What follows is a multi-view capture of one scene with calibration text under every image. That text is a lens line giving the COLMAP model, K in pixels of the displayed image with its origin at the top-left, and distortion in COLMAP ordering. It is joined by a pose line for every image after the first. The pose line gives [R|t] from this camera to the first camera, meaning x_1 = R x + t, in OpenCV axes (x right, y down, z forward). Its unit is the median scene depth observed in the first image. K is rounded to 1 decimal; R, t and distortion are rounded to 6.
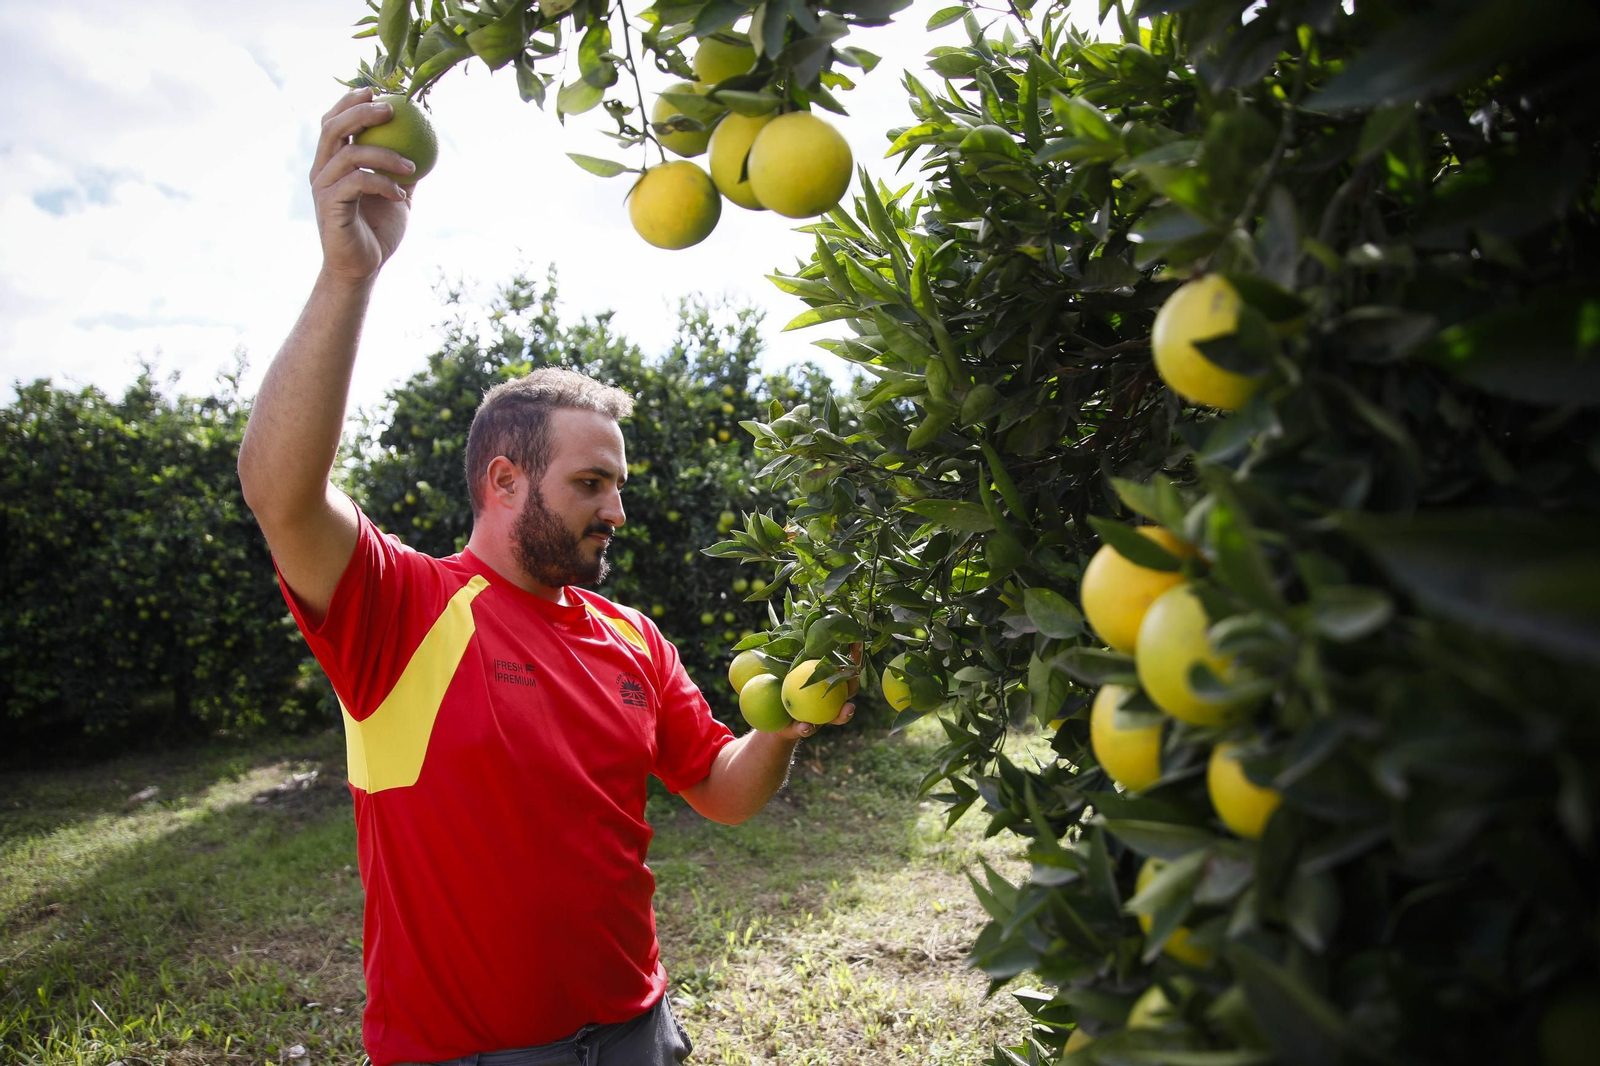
lens RADIAL K [[1119.0, 0, 801.8], [0, 1119.0, 516.8], [0, 0, 1]] dist [-0.112463, 0.063282]
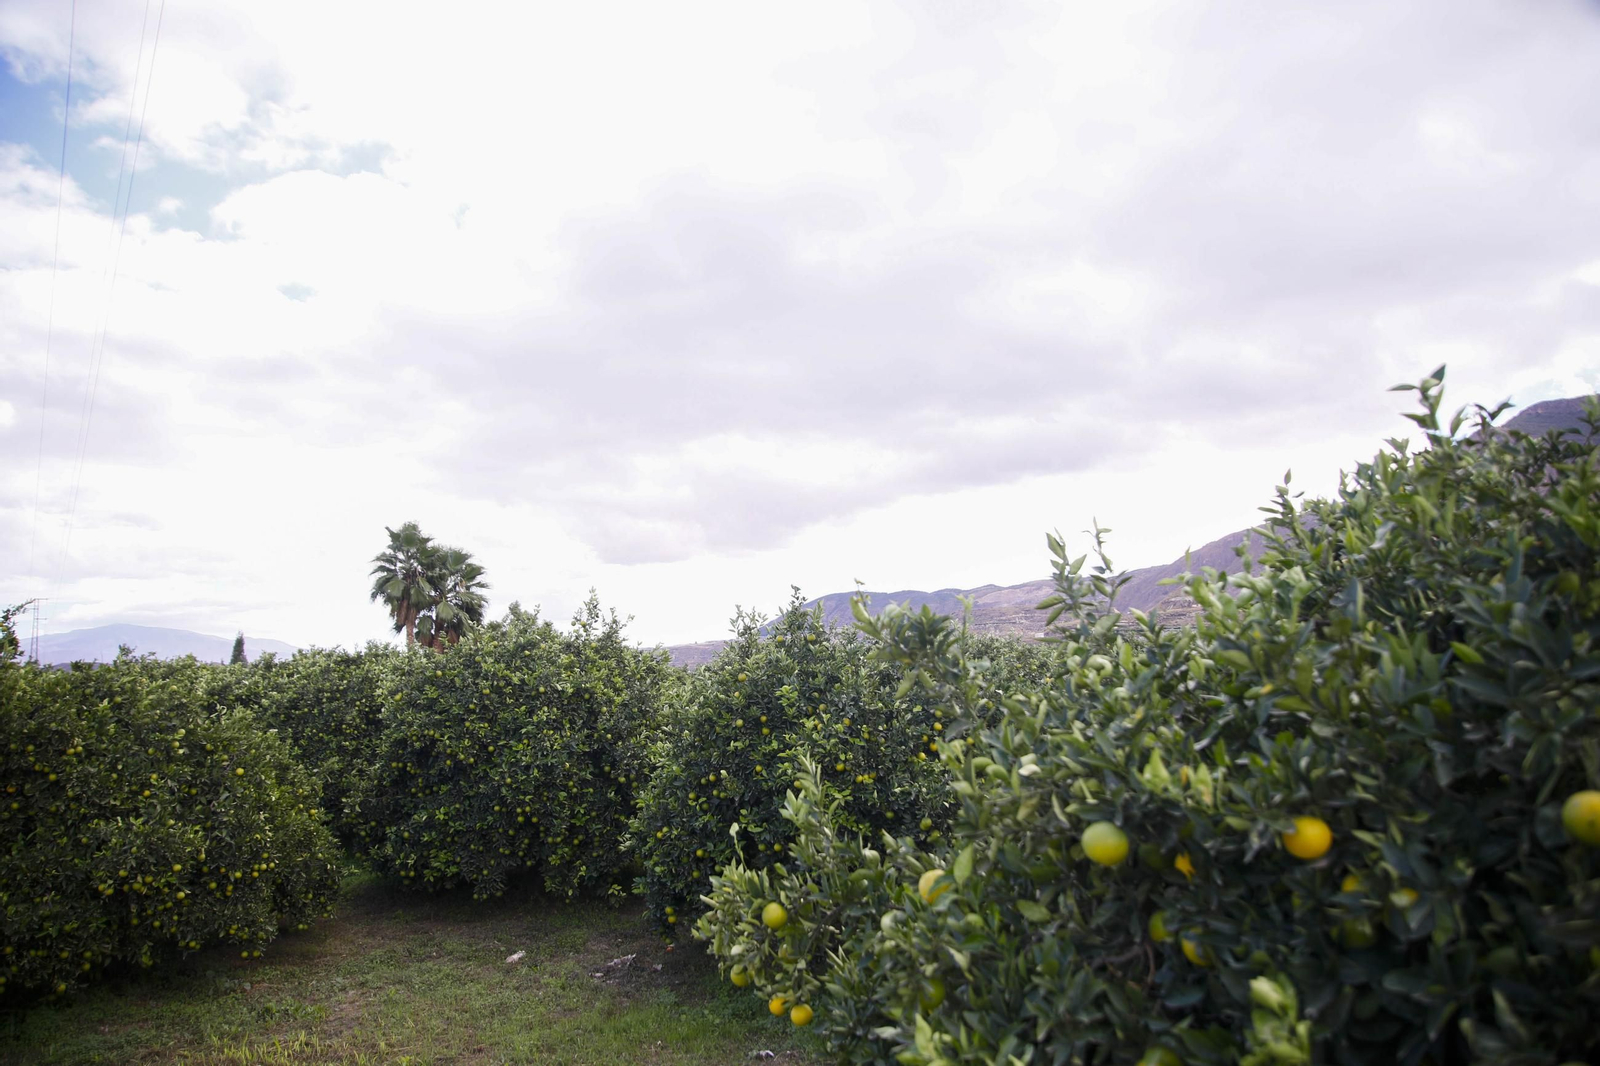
lens RADIAL K [[1119.0, 0, 801.8], [0, 1119.0, 516.8], [0, 0, 1]] dist [-0.112463, 0.063282]
pose [[0.966439, 0.011643, -0.256634, 0.093973], [-0.040783, 0.993257, -0.108523, -0.152328], [0.253640, 0.115347, 0.960397, -0.300486]]
